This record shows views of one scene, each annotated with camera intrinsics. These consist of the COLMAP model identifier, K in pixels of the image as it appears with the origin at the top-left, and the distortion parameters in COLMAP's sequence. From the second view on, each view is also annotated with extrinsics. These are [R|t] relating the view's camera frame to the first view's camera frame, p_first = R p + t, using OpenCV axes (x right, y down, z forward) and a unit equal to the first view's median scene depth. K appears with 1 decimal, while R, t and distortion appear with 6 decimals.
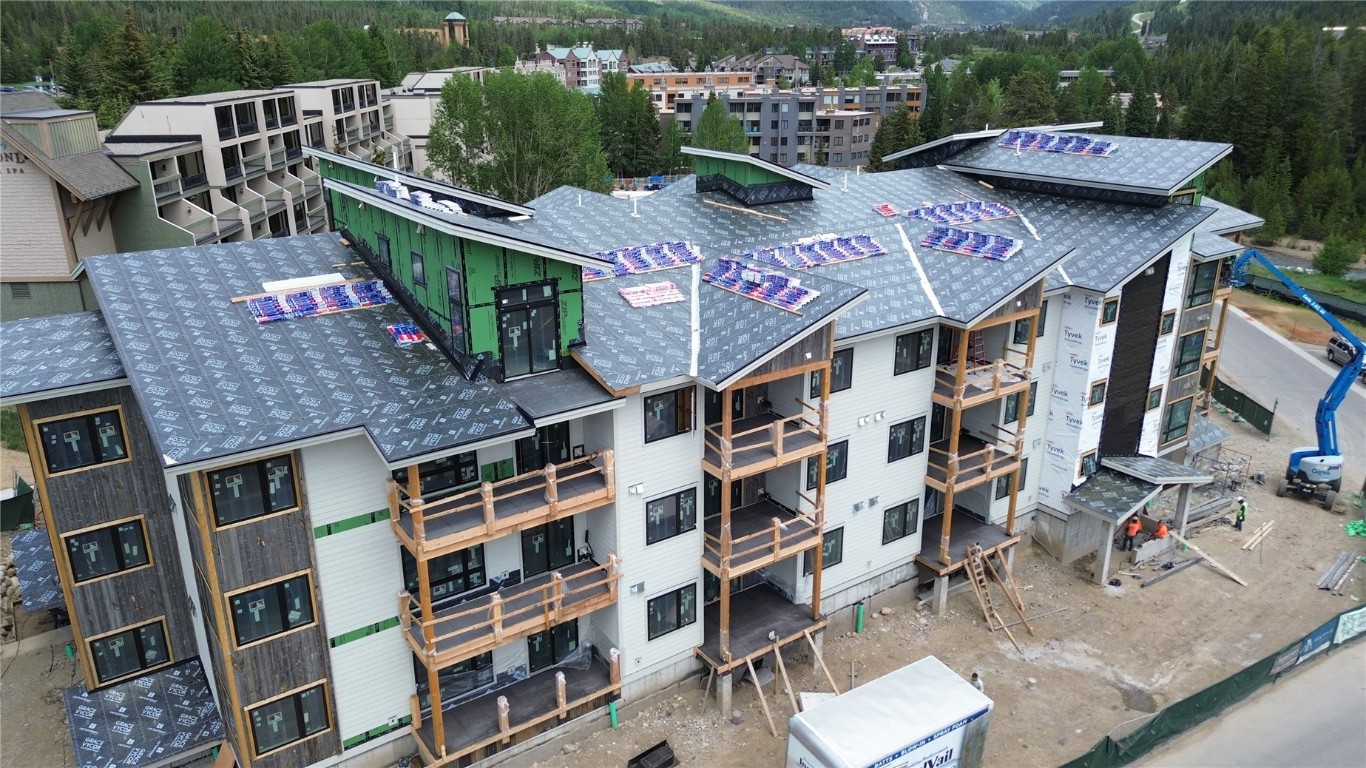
lens RADIAL K [[944.2, 0, 683.0], [0, 944.2, 384.0], [0, 0, 1]] dist [0.084447, -0.077815]
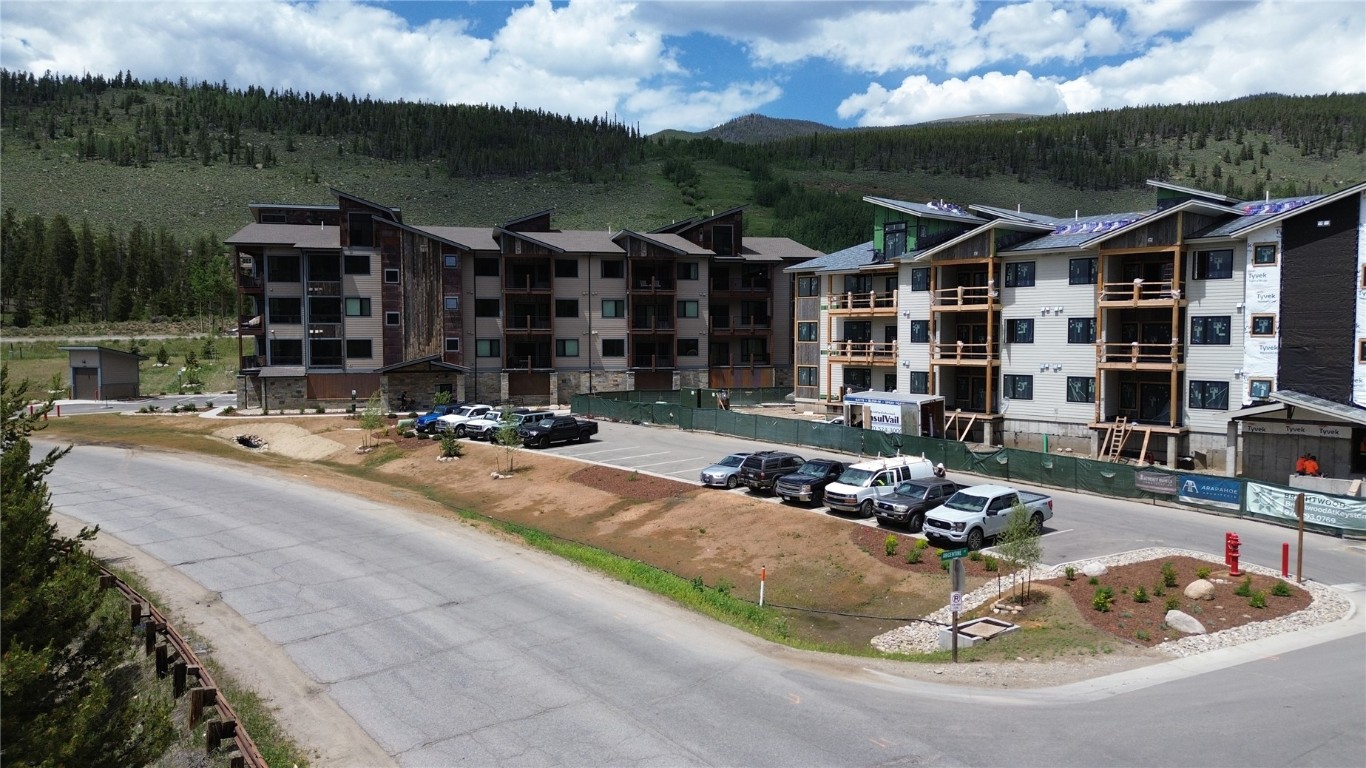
lens RADIAL K [[944.2, 0, 683.0], [0, 944.2, 384.0], [0, 0, 1]] dist [0.084447, -0.077815]
pose [[0.153977, 0.066159, -0.985857, 1.480256], [-0.328093, 0.944567, 0.012145, 0.296424], [0.932012, 0.321583, 0.167148, 0.134992]]
